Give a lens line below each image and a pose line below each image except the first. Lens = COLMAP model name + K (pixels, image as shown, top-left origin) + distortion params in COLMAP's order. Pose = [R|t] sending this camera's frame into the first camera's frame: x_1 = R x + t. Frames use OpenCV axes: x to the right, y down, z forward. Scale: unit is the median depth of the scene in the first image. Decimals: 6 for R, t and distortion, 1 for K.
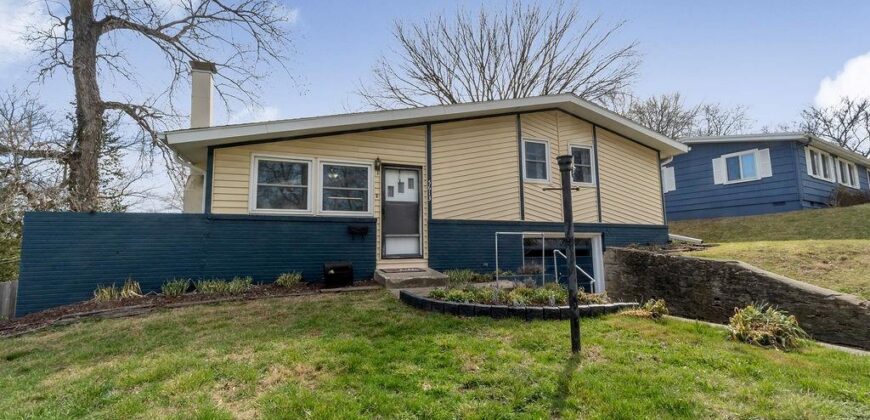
lens RADIAL K [[379.7, 0, 432.7], [0, 379.7, 208.2], [0, 0, 1]] dist [-0.002523, 0.001862]
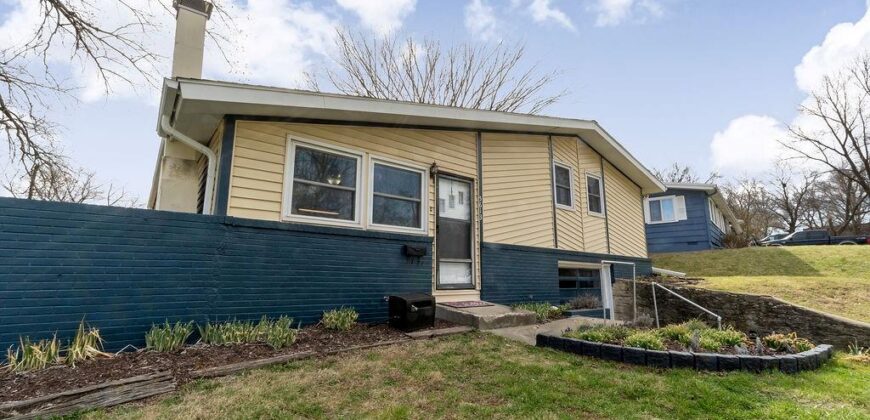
lens RADIAL K [[380.3, 0, 431.6], [0, 380.3, 207.5], [0, 0, 1]] dist [-0.001785, 0.002122]
pose [[0.948327, 0.075915, 0.308080, -0.373600], [-0.053420, 0.995296, -0.080817, 0.026401], [-0.312766, 0.060183, 0.947922, 0.228519]]
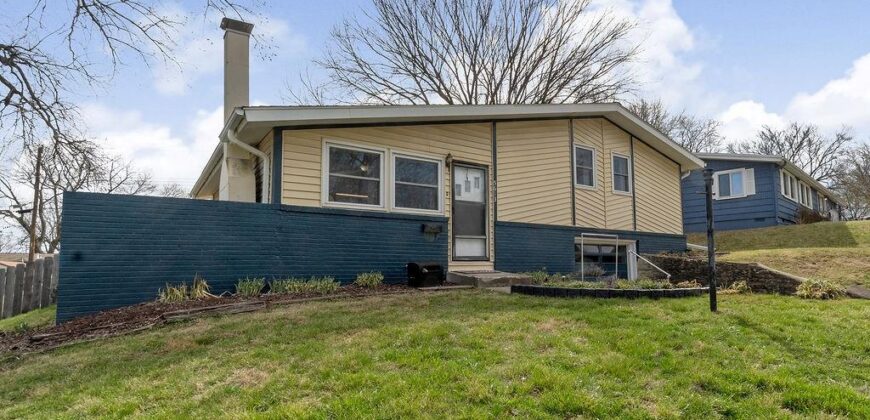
lens RADIAL K [[484.1, 0, 504.2], [0, 484.1, 224.9], [0, 0, 1]] dist [0.007050, -0.003838]
pose [[0.952326, 0.028891, 0.303710, -0.356090], [-0.032294, 0.999459, 0.006187, 0.030491], [-0.303367, -0.015701, 0.952744, -0.178270]]
